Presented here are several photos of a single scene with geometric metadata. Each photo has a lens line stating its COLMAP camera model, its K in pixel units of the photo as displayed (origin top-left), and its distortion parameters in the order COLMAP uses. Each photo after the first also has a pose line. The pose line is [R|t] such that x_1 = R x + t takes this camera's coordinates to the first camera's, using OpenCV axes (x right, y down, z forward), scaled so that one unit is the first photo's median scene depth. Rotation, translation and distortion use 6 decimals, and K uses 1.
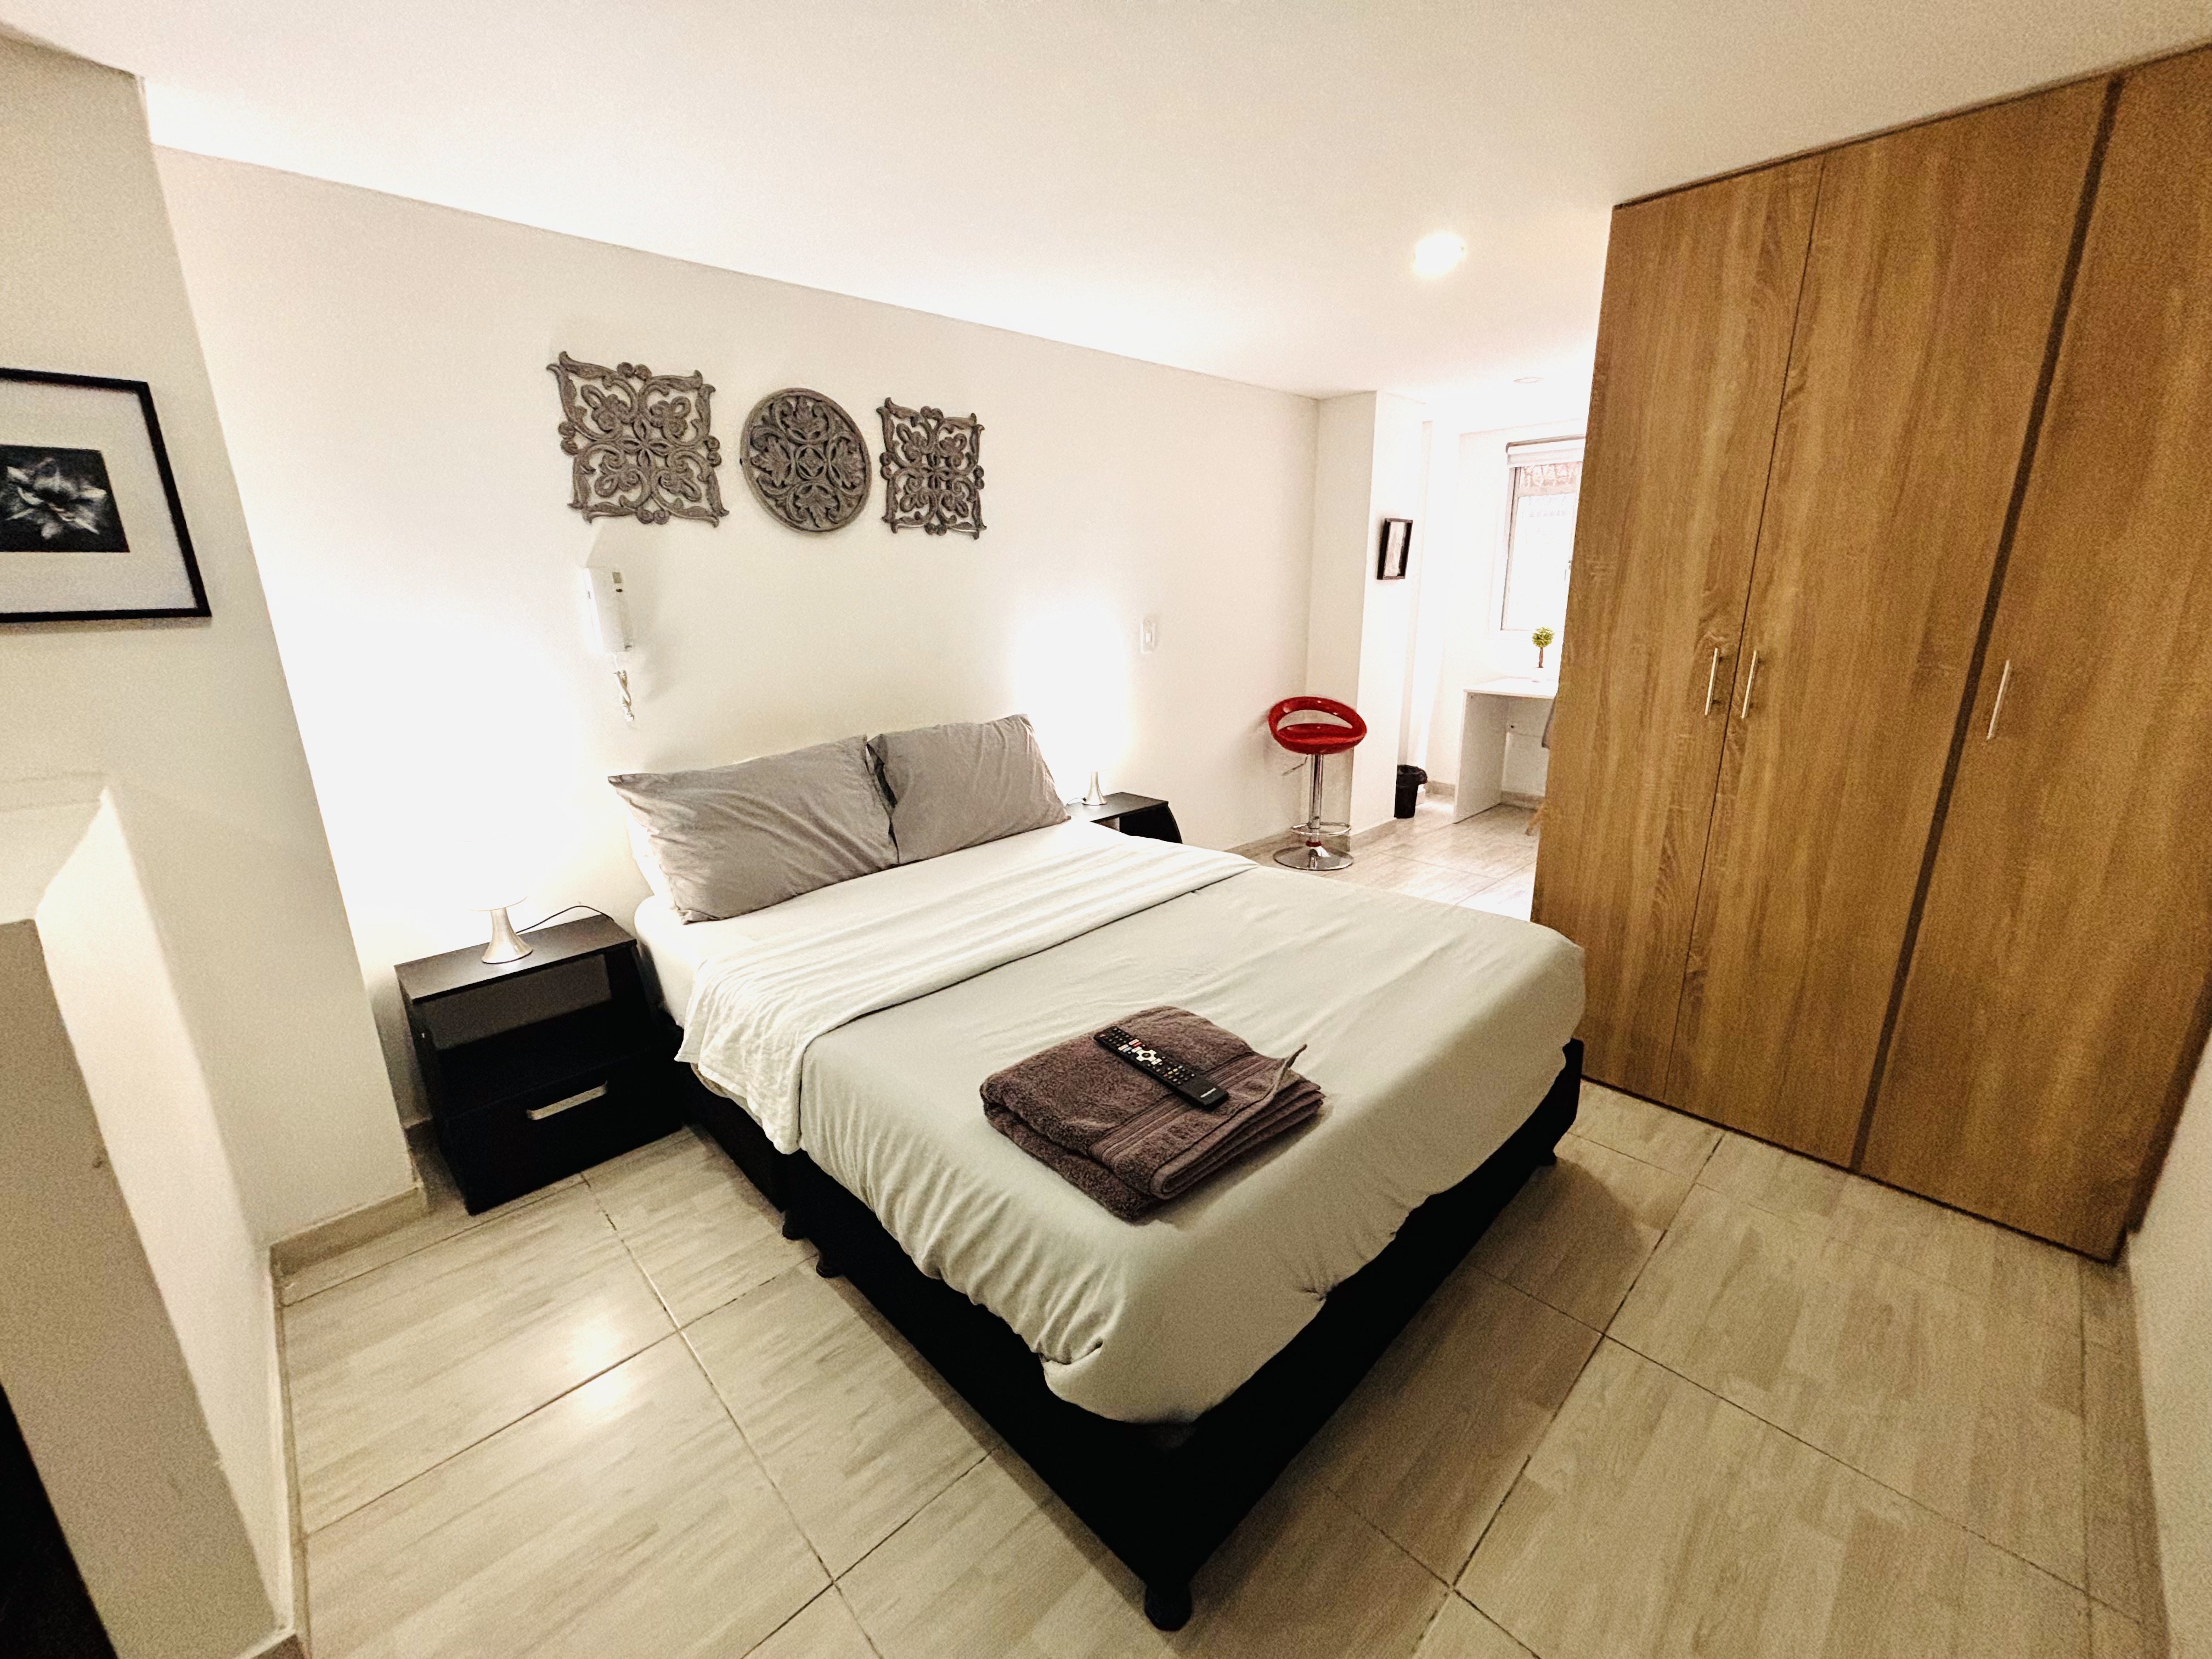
lens RADIAL K [[891.6, 0, 1106.8], [0, 891.6, 826.0], [0, 0, 1]] dist [-0.004171, 0.001506]
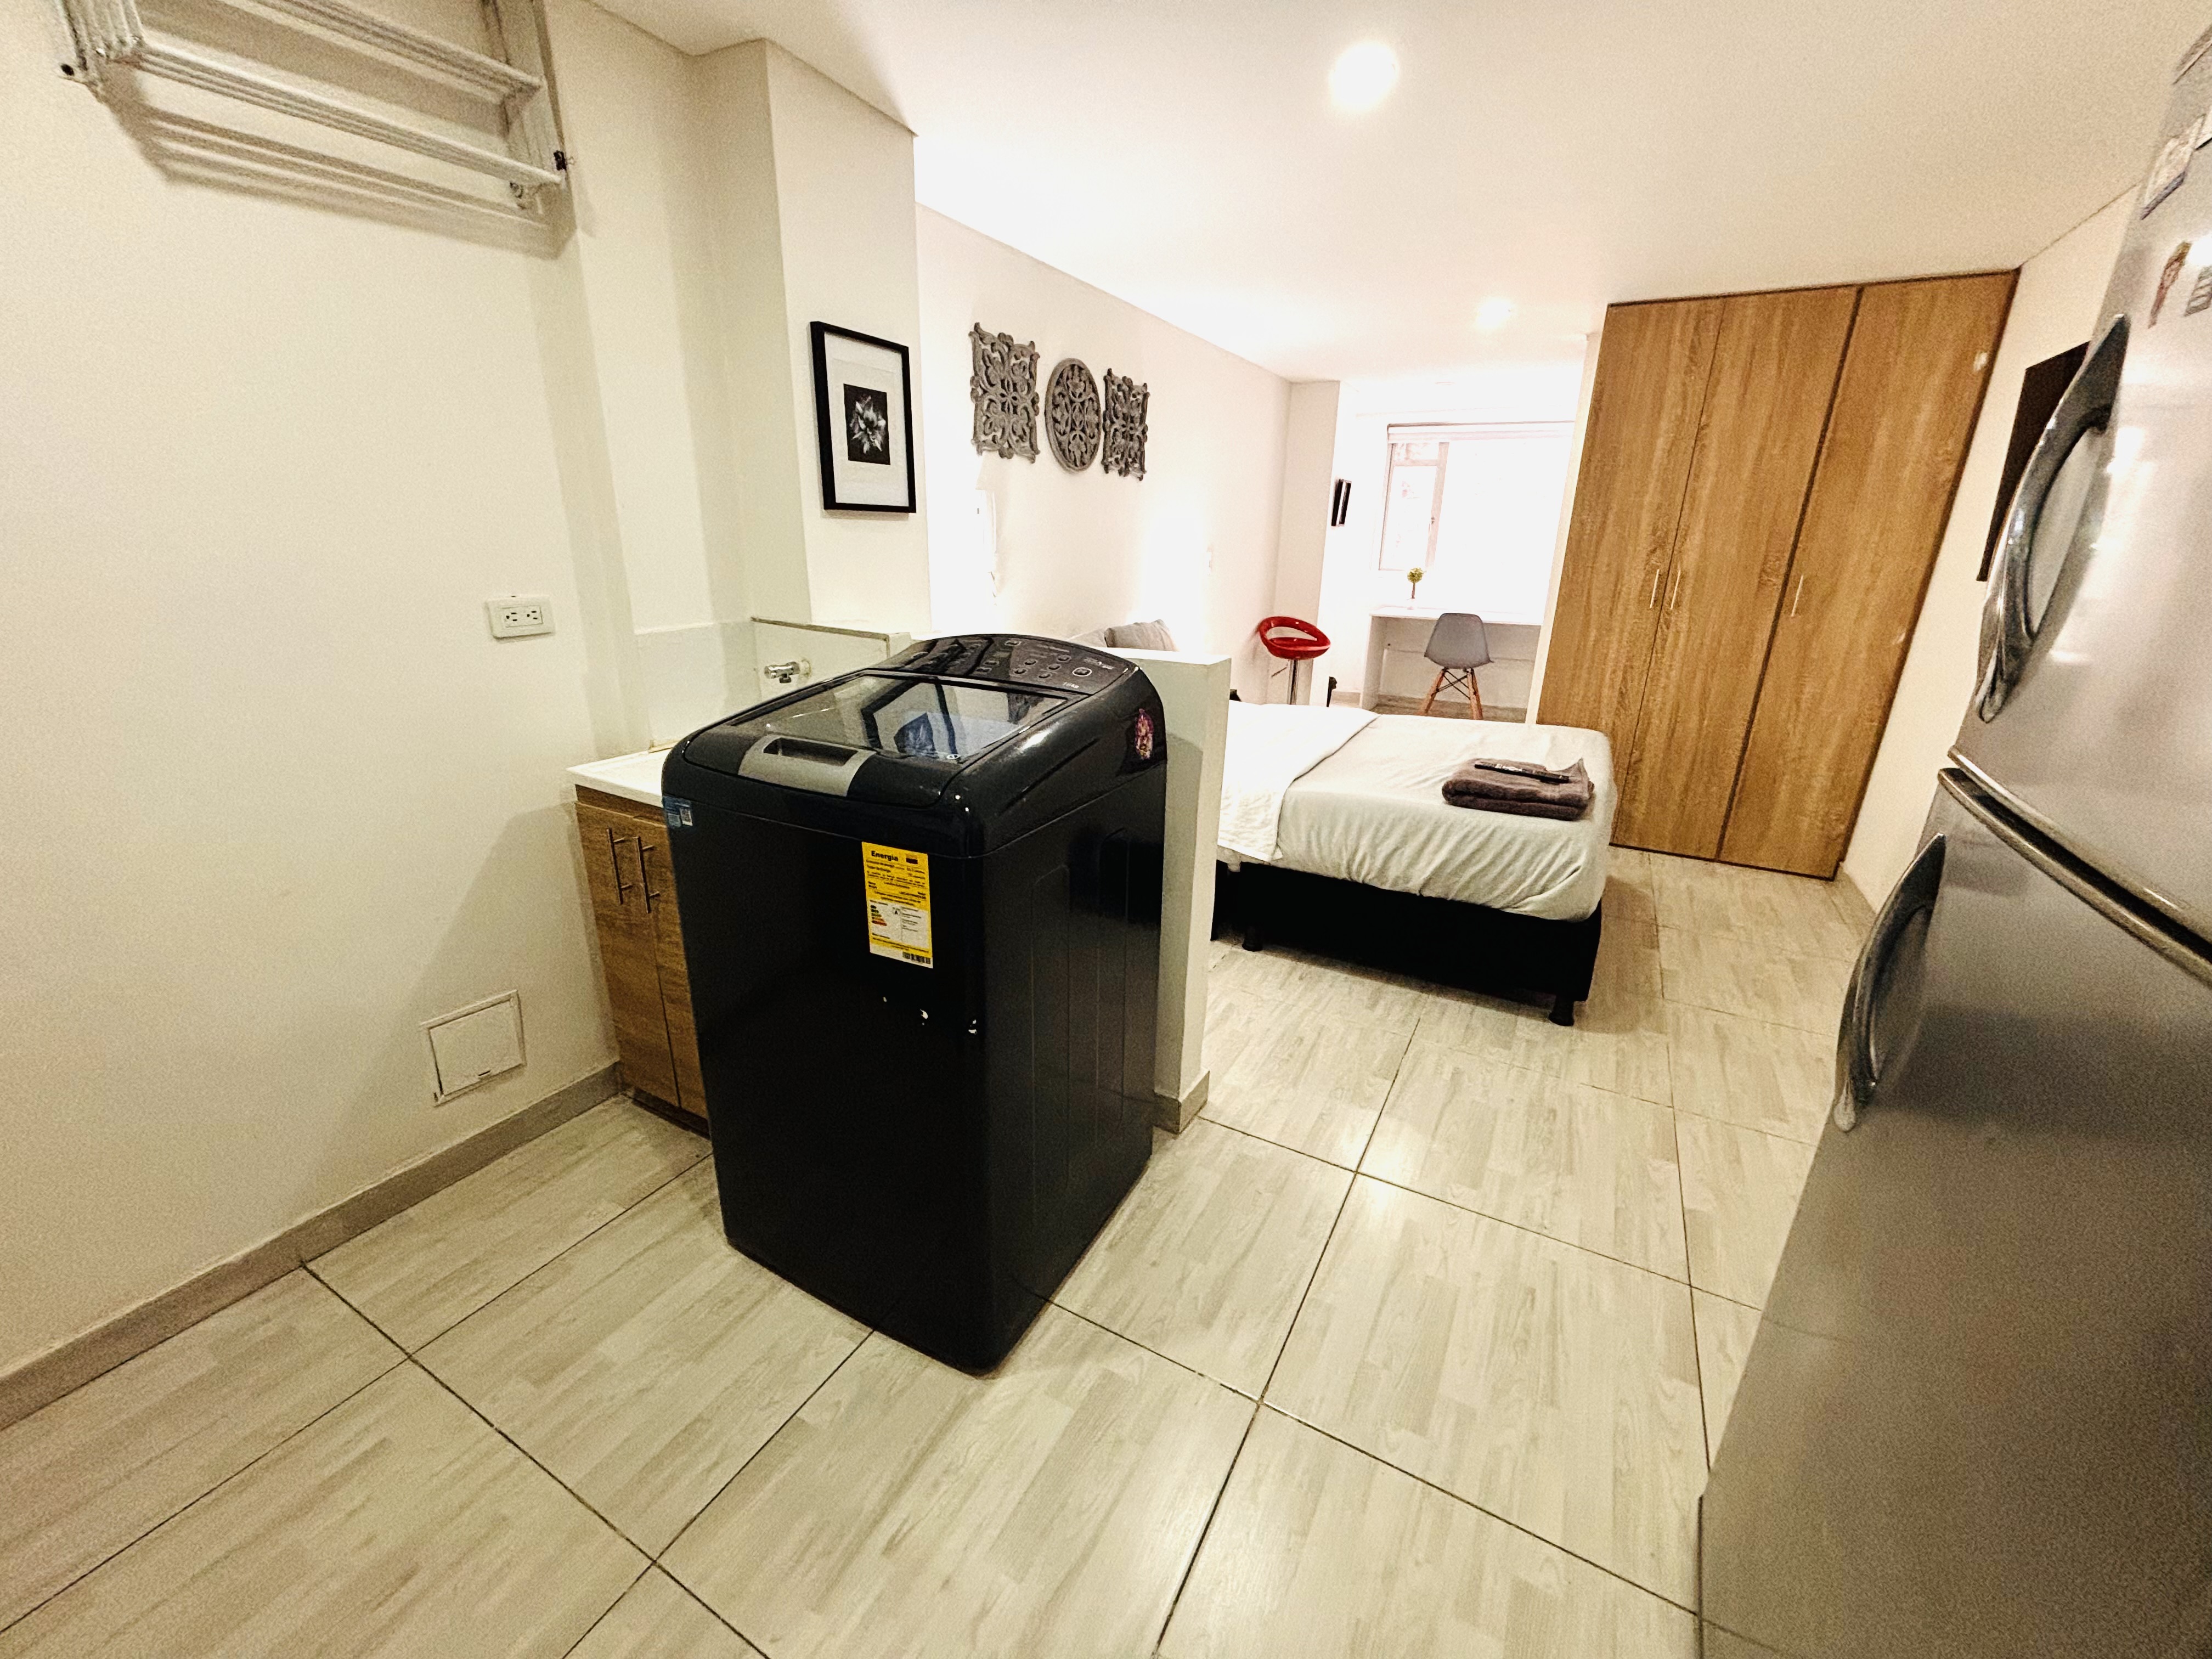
lens RADIAL K [[891.6, 0, 1104.1], [0, 891.6, 824.7], [0, 0, 1]] dist [-0.004171, 0.001506]
pose [[0.954254, -0.059290, 0.293059, -0.858066], [0.043852, 0.997296, 0.058976, 0.144862], [-0.295763, -0.043427, 0.954274, -0.359829]]
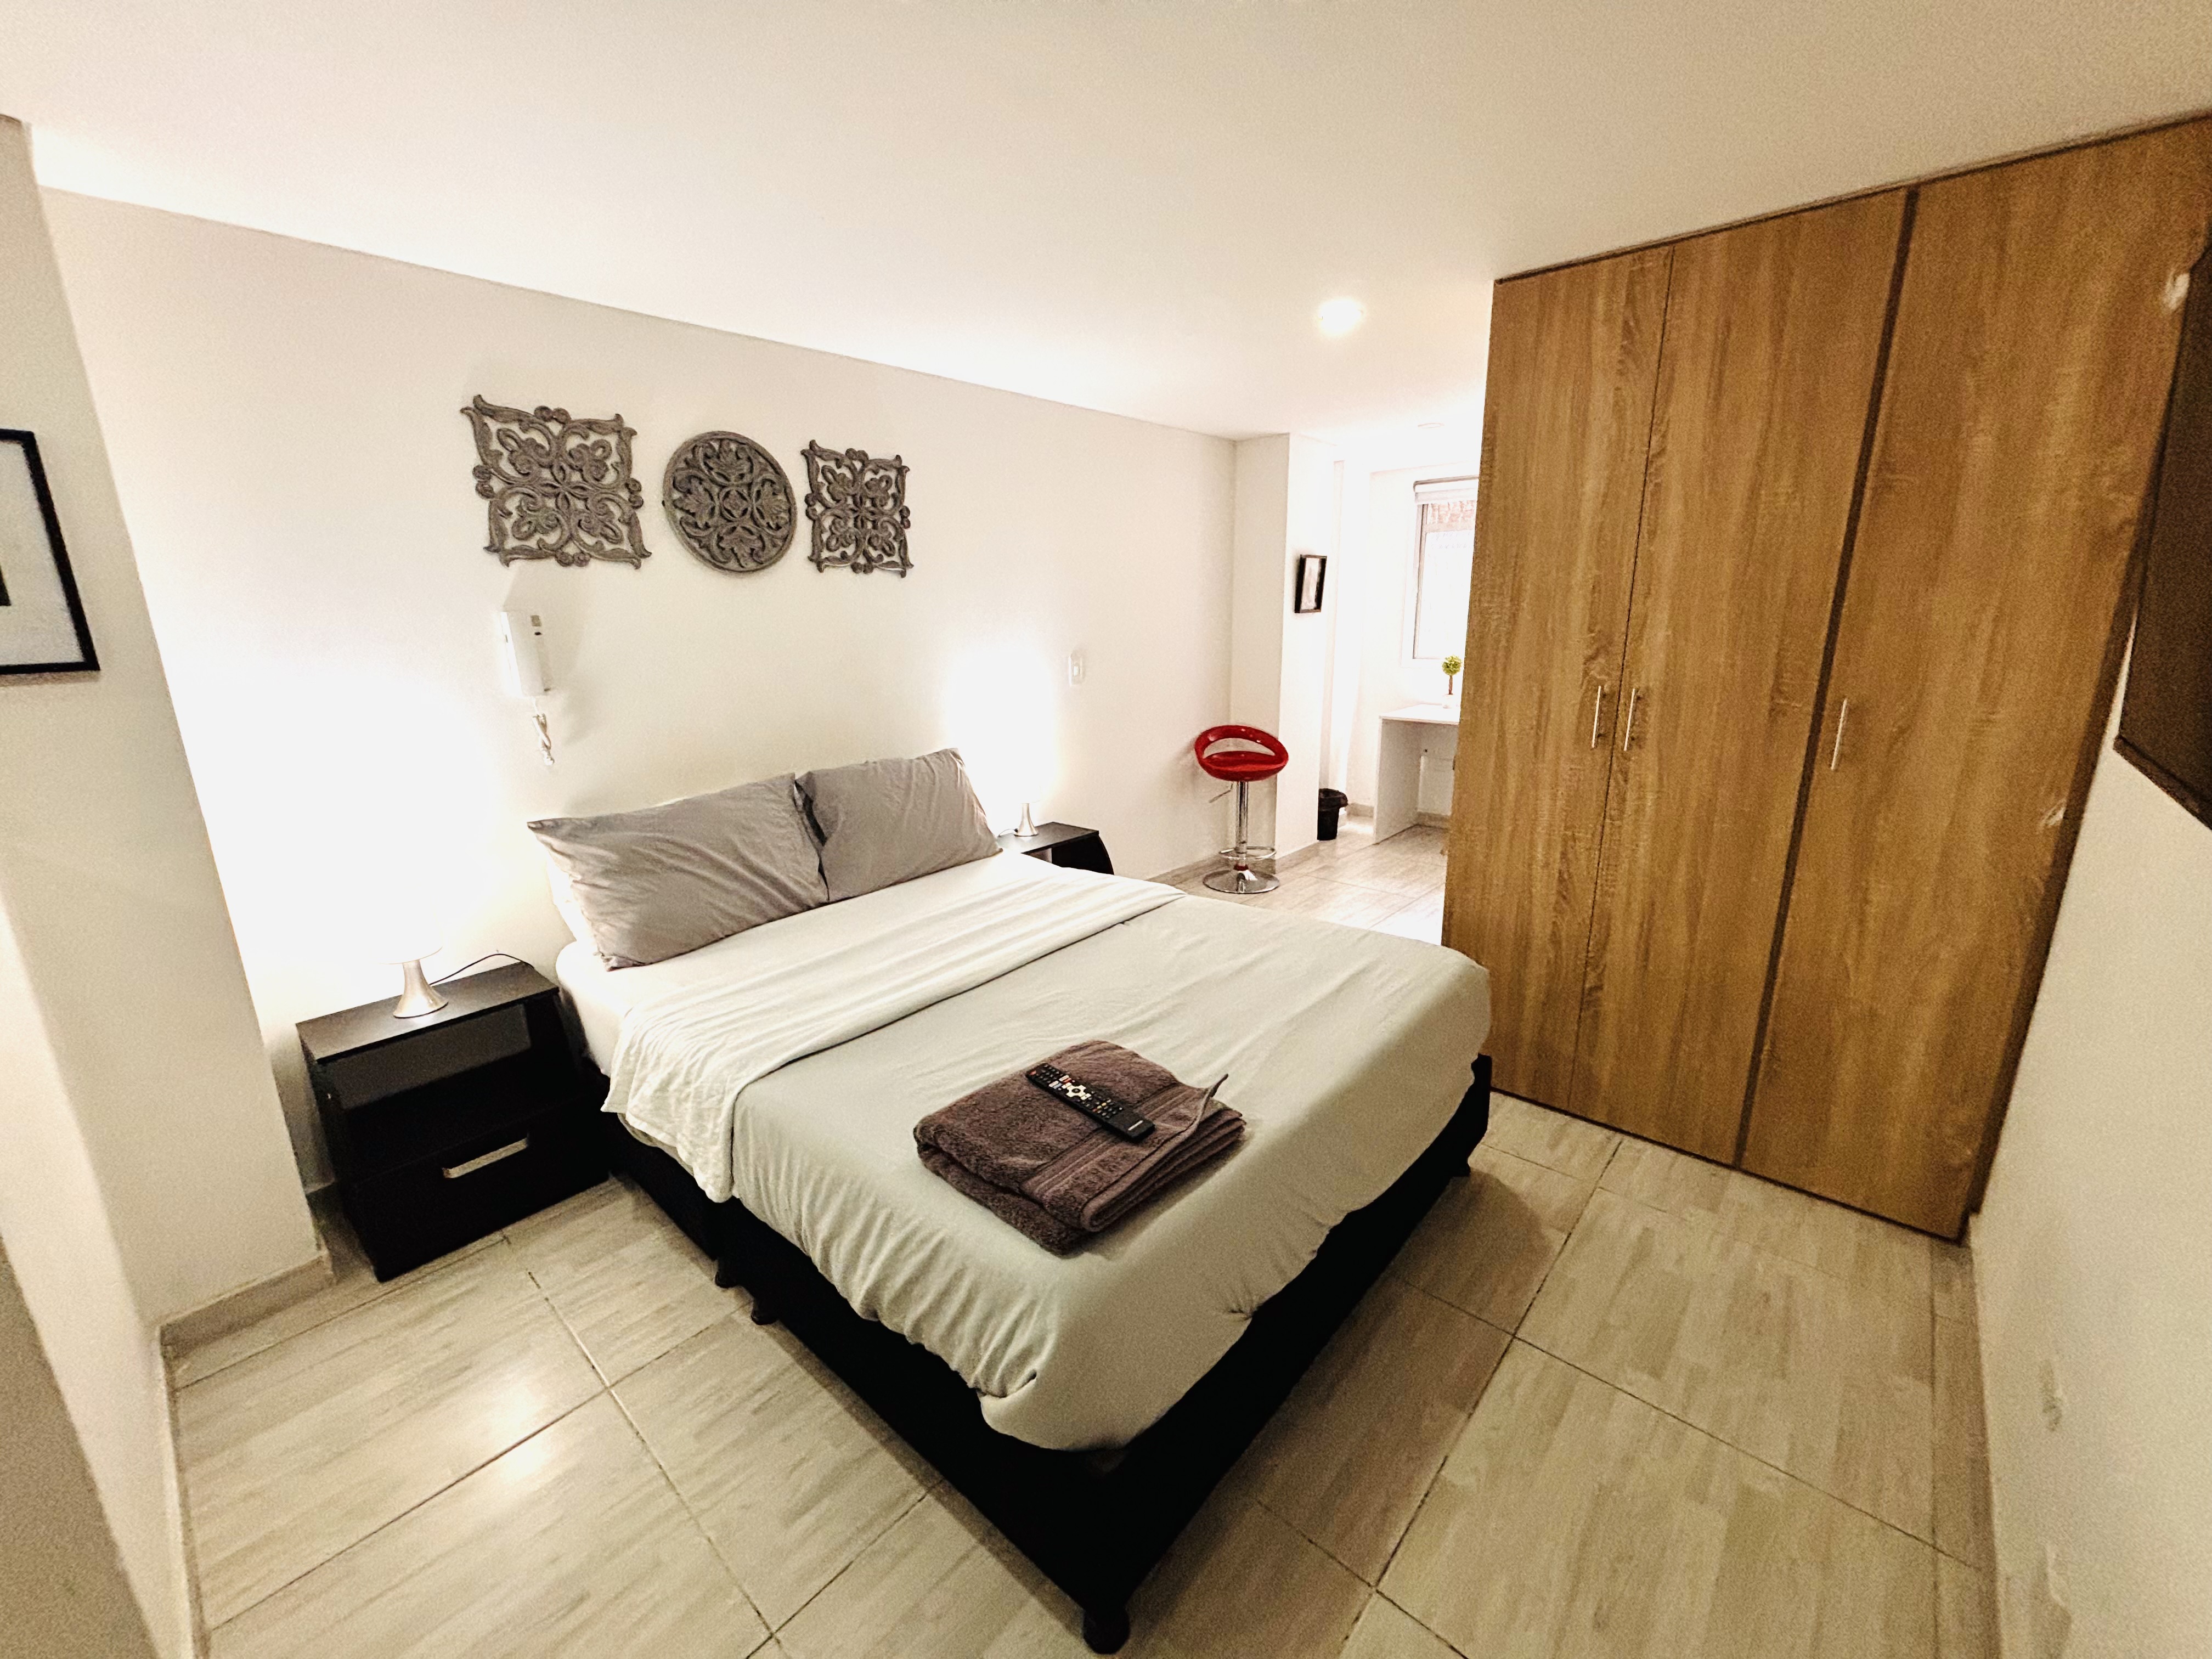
lens RADIAL K [[891.6, 0, 1106.4], [0, 891.6, 825.3], [0, 0, 1]] dist [-0.004171, 0.001506]
pose [[0.997102, -0.018695, 0.073743, 0.005585], [0.020486, 0.999511, -0.023612, -0.016115], [-0.073265, 0.025054, 0.996998, -0.027923]]
